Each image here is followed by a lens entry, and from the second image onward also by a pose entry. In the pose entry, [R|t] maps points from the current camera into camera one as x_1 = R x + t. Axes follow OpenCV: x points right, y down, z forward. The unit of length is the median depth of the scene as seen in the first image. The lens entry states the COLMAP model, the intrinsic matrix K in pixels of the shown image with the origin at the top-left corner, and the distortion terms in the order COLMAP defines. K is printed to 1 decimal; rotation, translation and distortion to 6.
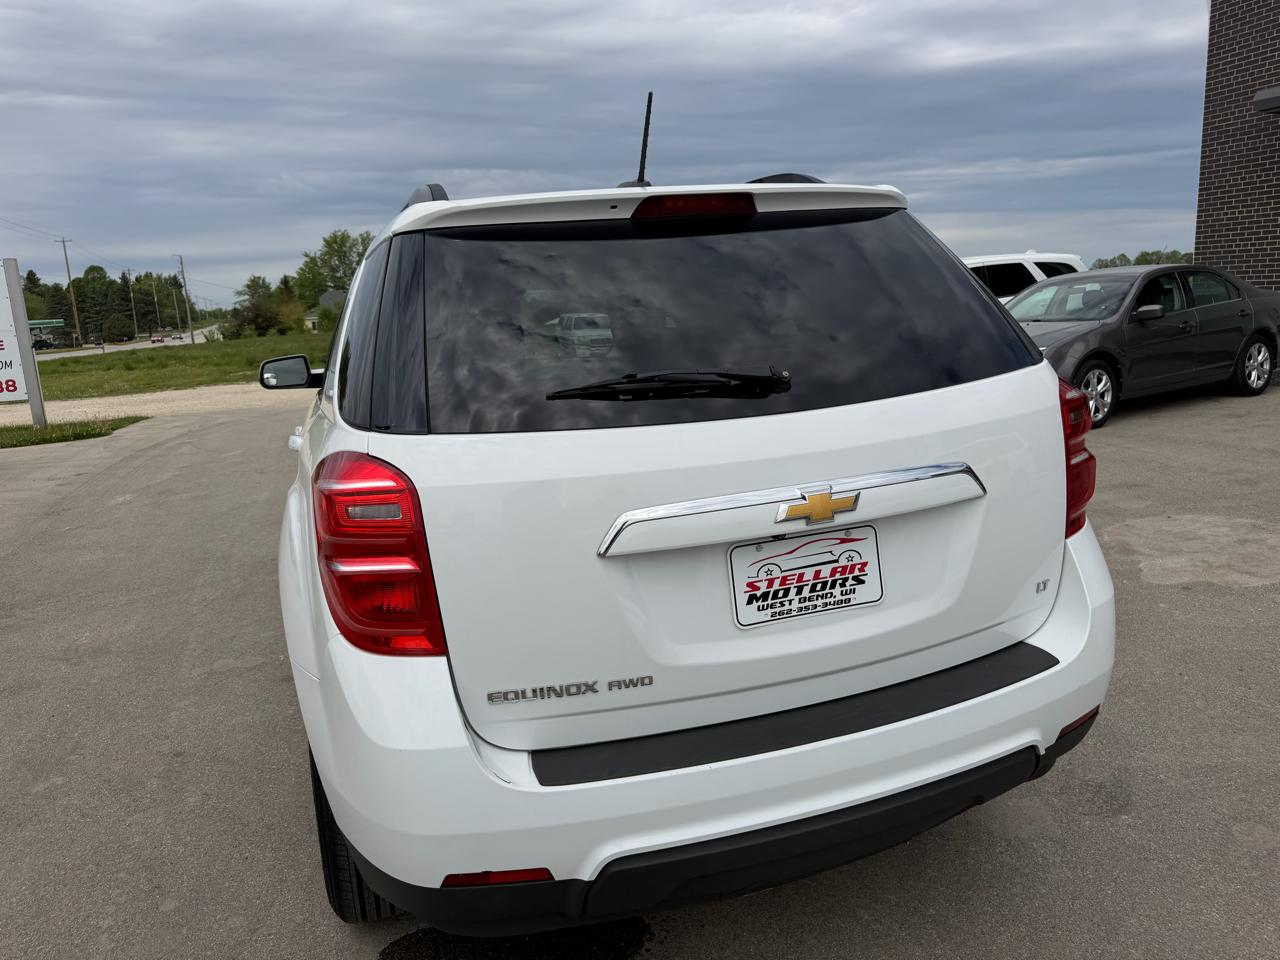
lens RADIAL K [[914.1, 0, 636.6], [0, 914.1, 466.8], [0, 0, 1]] dist [0.051462, -0.065715]
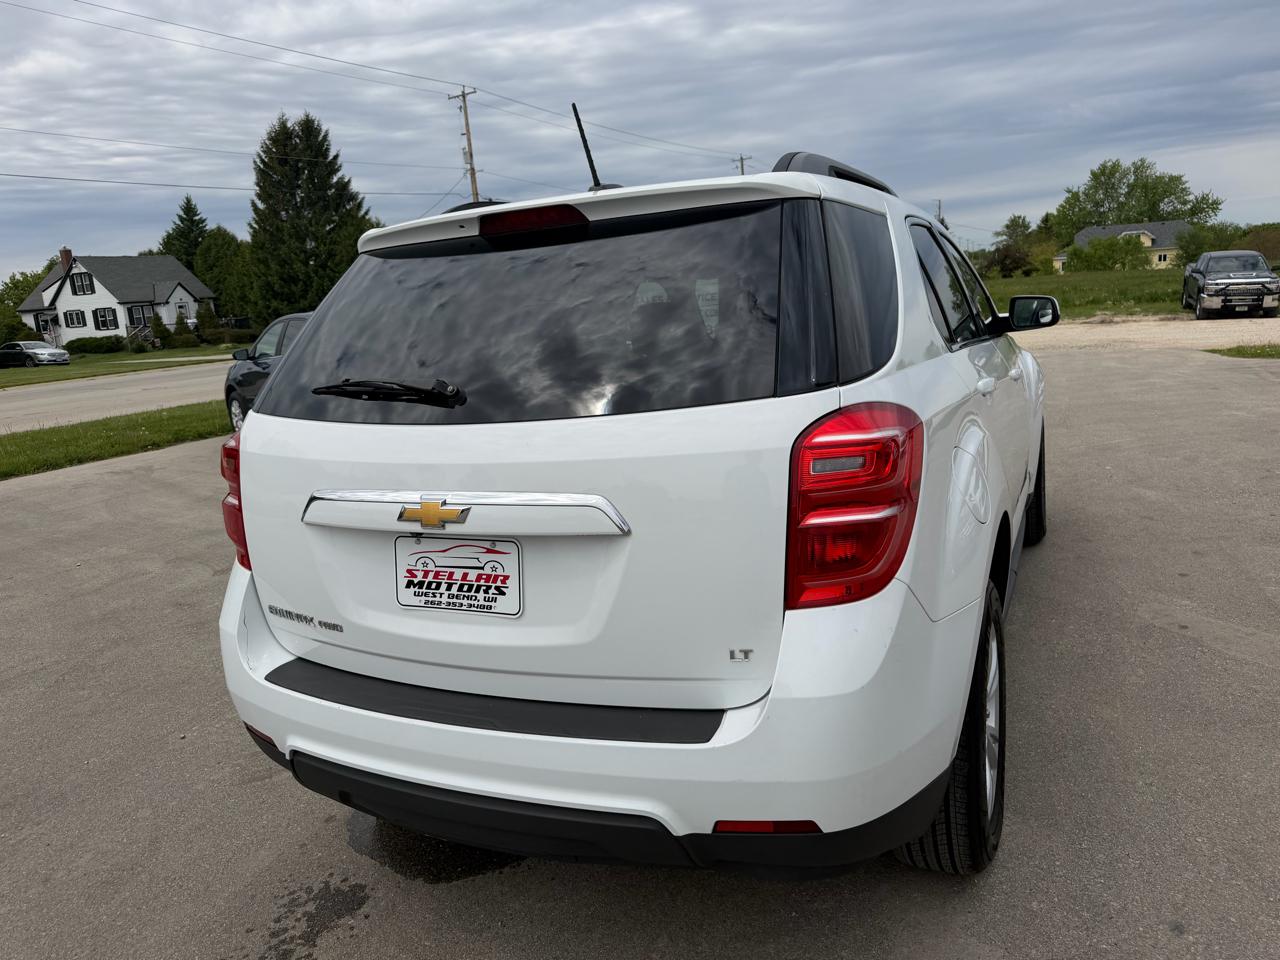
lens RADIAL K [[914.0, 0, 620.4], [0, 914.0, 478.3], [0, 0, 1]] dist [0.017804, -0.026275]
pose [[0.716529, 0.142626, -0.682820, 1.047423], [-0.091790, 0.989640, 0.110393, -0.132661], [0.691491, -0.016423, 0.722198, 0.350531]]
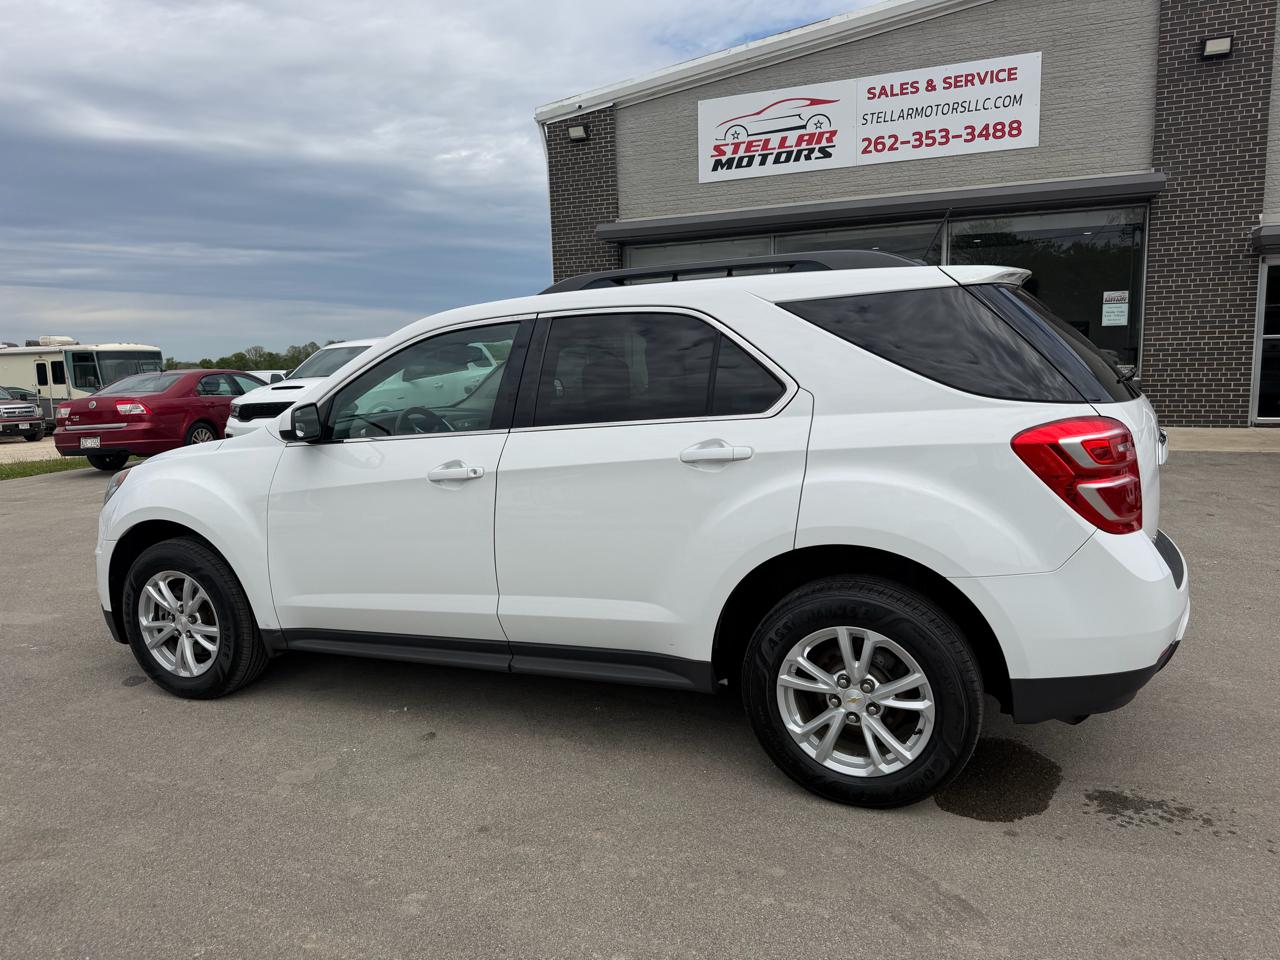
lens RADIAL K [[911.7, 0, 647.1], [0, 911.7, 479.7], [0, 0, 1]] dist [0.032829, -0.036922]
pose [[0.670919, -0.075801, 0.737646, -1.934095], [0.131248, 0.991195, -0.017520, 0.020879], [-0.729823, 0.108569, 0.674960, 0.465044]]
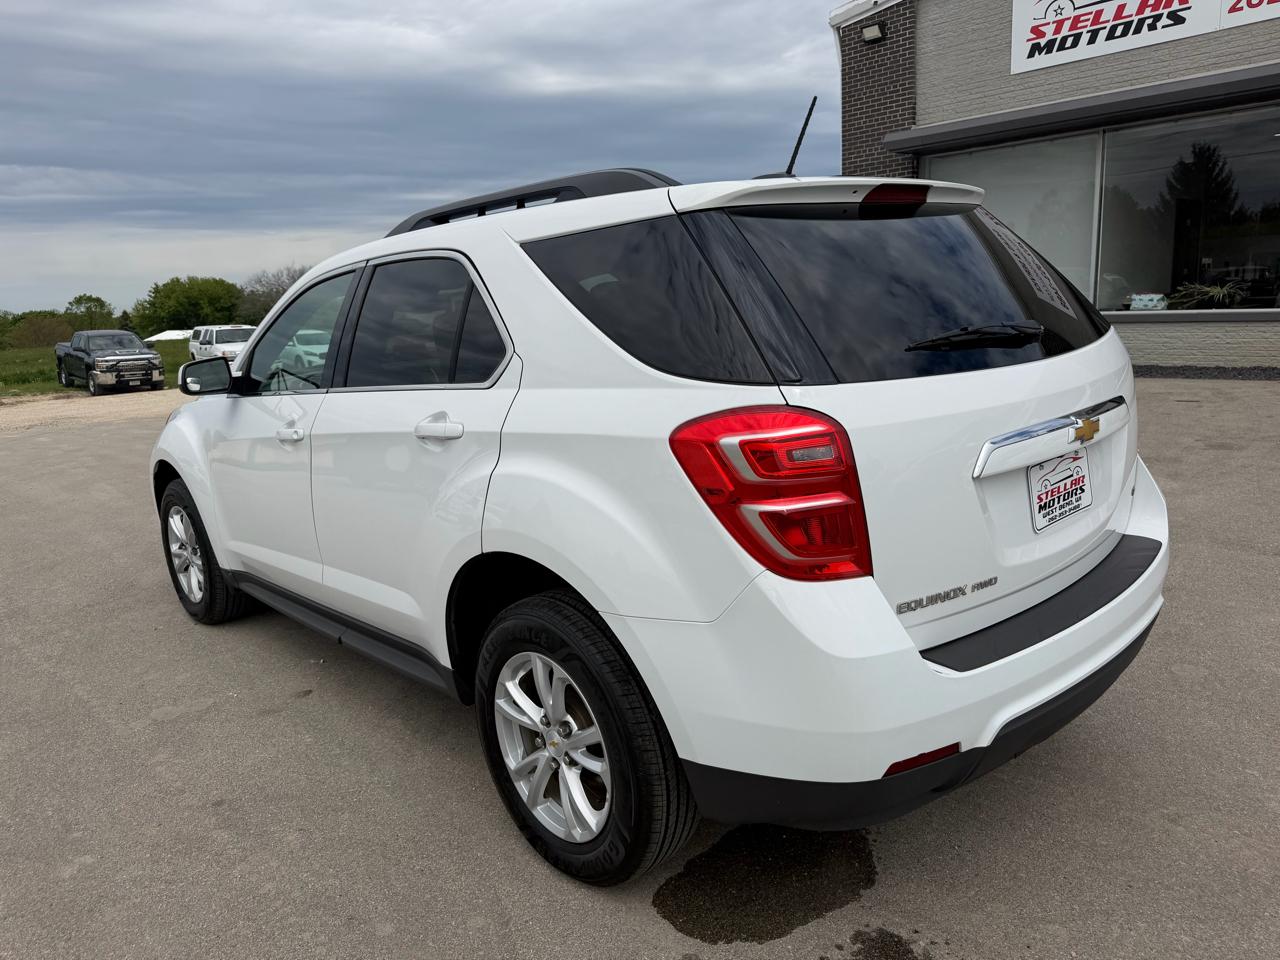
lens RADIAL K [[921.6, 0, 640.0], [0, 921.6, 480.0], [0, 0, 1]] dist [0.004281, -0.010252]
pose [[0.919926, -0.078163, 0.384222, -0.833596], [0.079318, 0.996766, 0.012866, 0.045273], [-0.383986, 0.018640, 0.923151, 0.047826]]
